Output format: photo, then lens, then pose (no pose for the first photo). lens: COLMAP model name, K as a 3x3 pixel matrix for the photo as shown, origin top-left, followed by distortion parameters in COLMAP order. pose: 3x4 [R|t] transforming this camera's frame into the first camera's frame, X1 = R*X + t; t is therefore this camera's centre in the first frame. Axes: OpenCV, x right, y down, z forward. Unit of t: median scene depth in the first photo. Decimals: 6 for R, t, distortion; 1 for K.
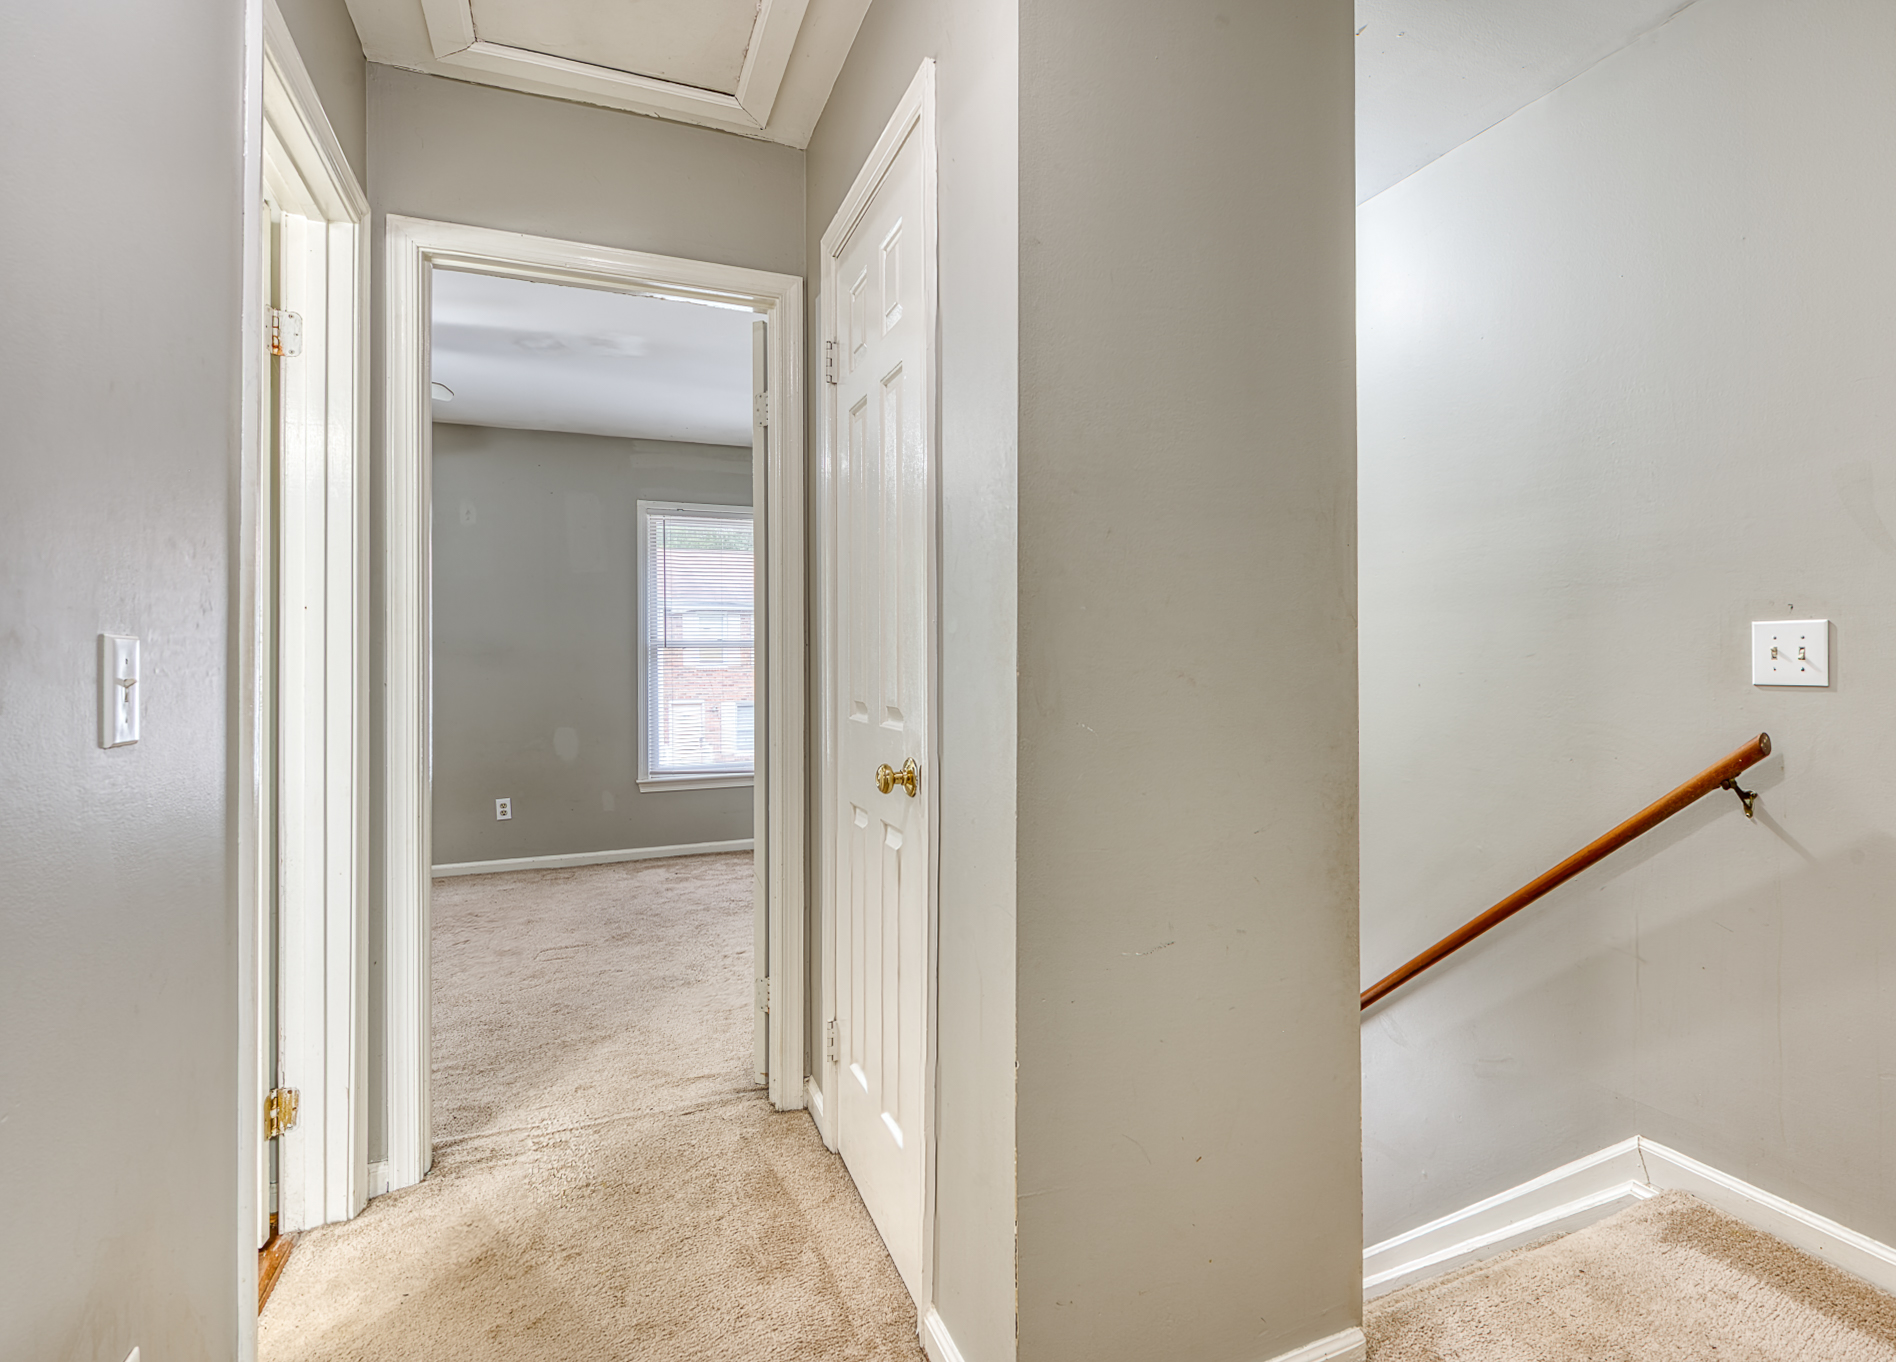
lens RADIAL K [[942.8, 0, 1009.7], [0, 942.8, 650.9], [0, 0, 1]] dist [0.001375, 0.000114]
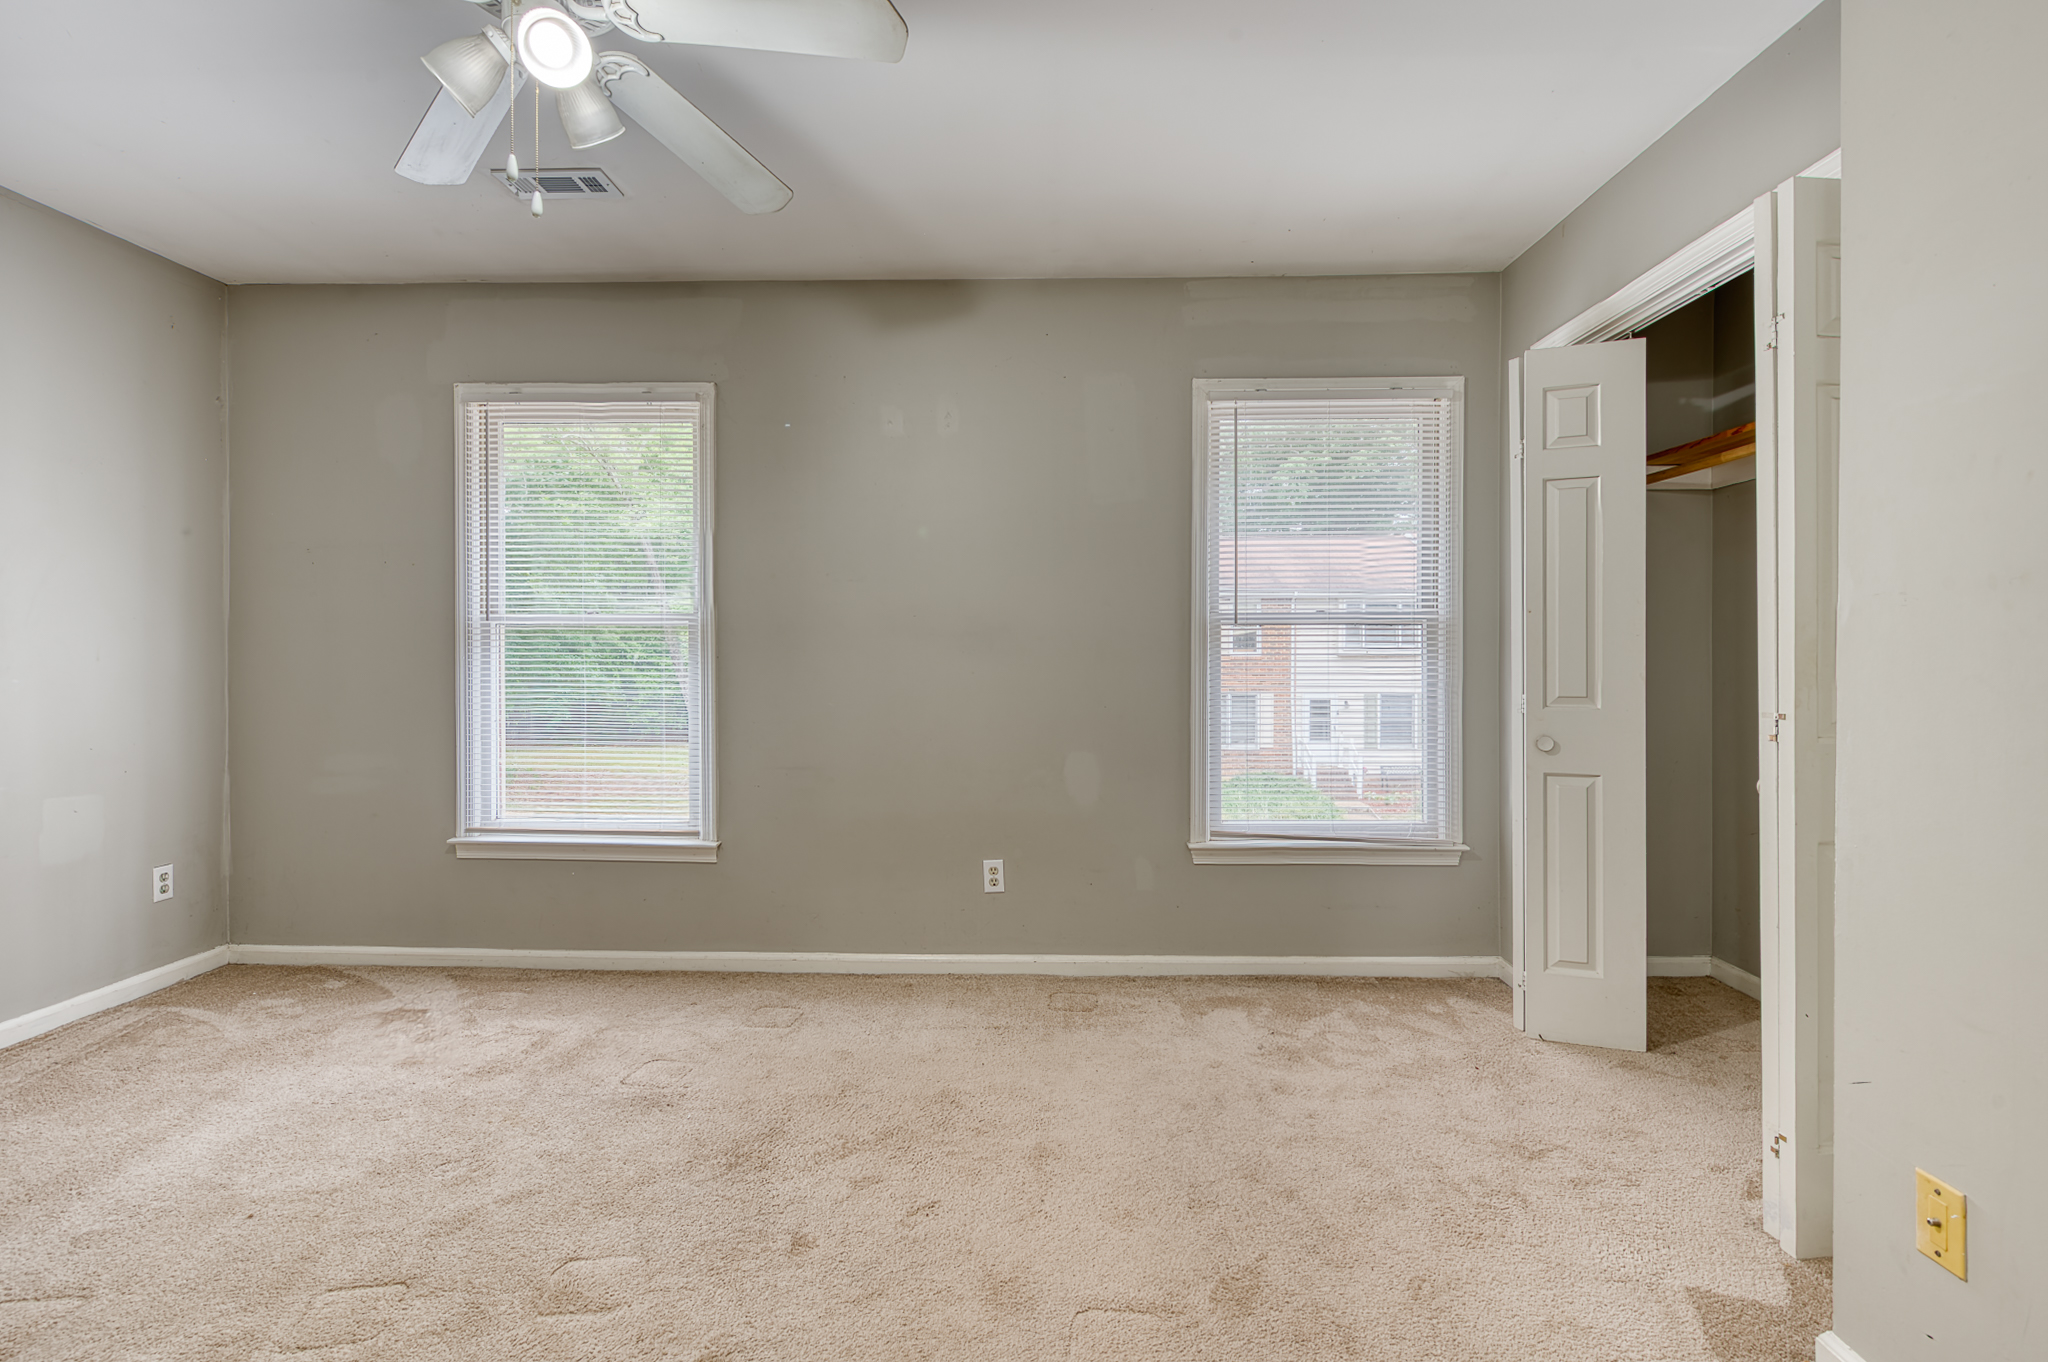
lens RADIAL K [[933.4, 0, 1030.8], [0, 933.4, 647.9], [0, 0, 1]] dist [-0.009218, -0.000916]
pose [[0.903249, 0.010257, -0.428995, -0.230782], [-0.007249, 0.999936, 0.008645, 0.007358], [0.429056, -0.004699, 0.903266, 0.416994]]
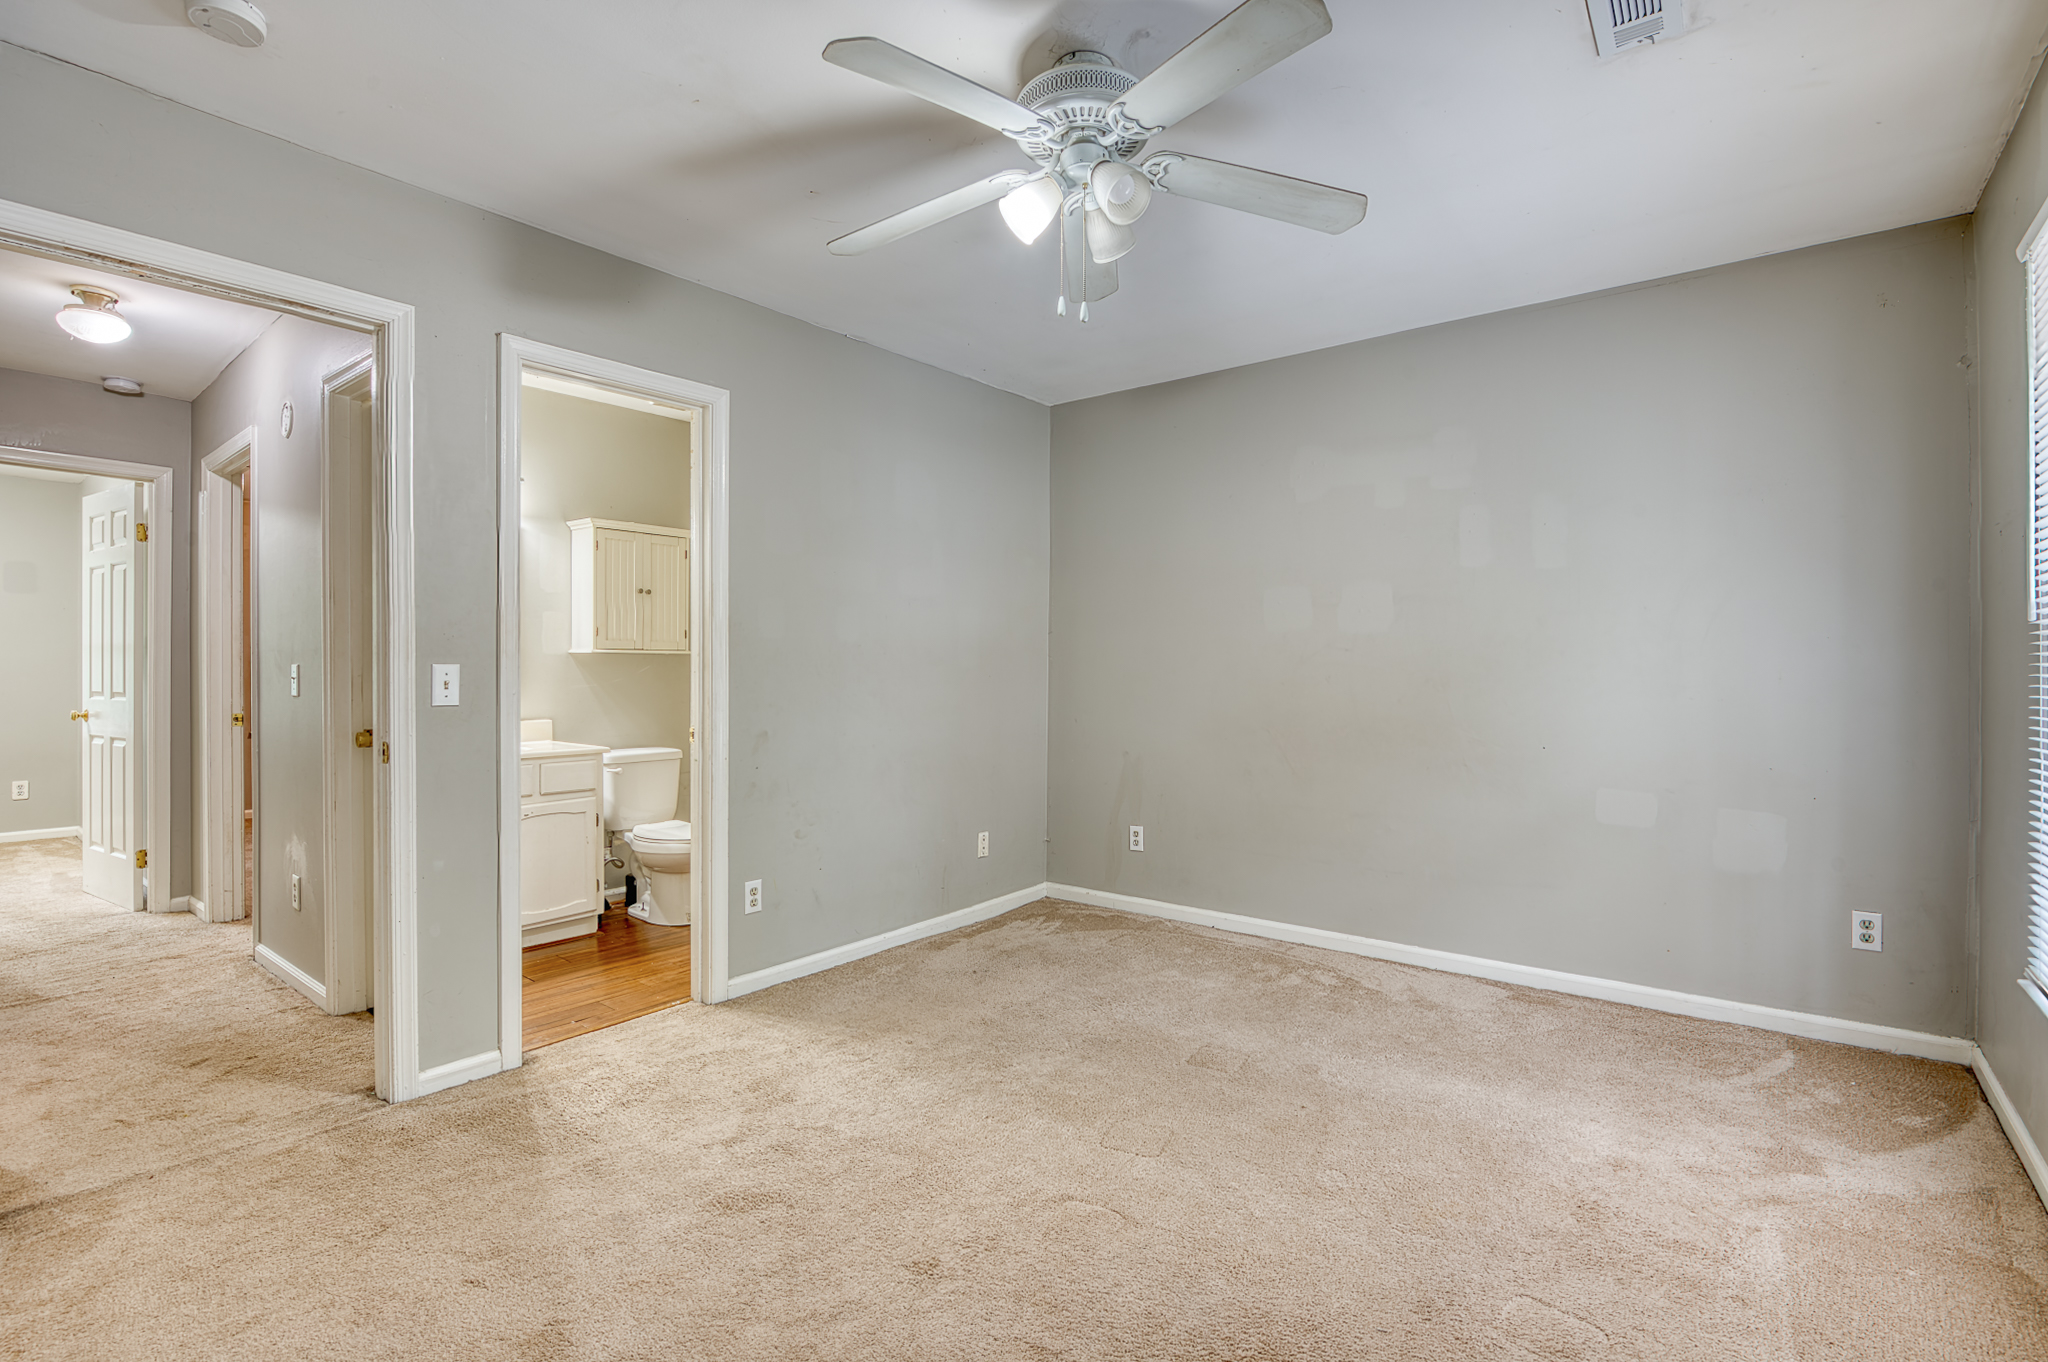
lens RADIAL K [[947.1, 0, 1027.3], [0, 947.1, 673.1], [0, 0, 1]] dist [-0.021607, -0.000552]
pose [[-0.881430, 0.013532, -0.472121, -0.306708], [0.014027, 0.999899, 0.002472, 0.010719], [0.472107, -0.004444, -0.881530, 0.929679]]
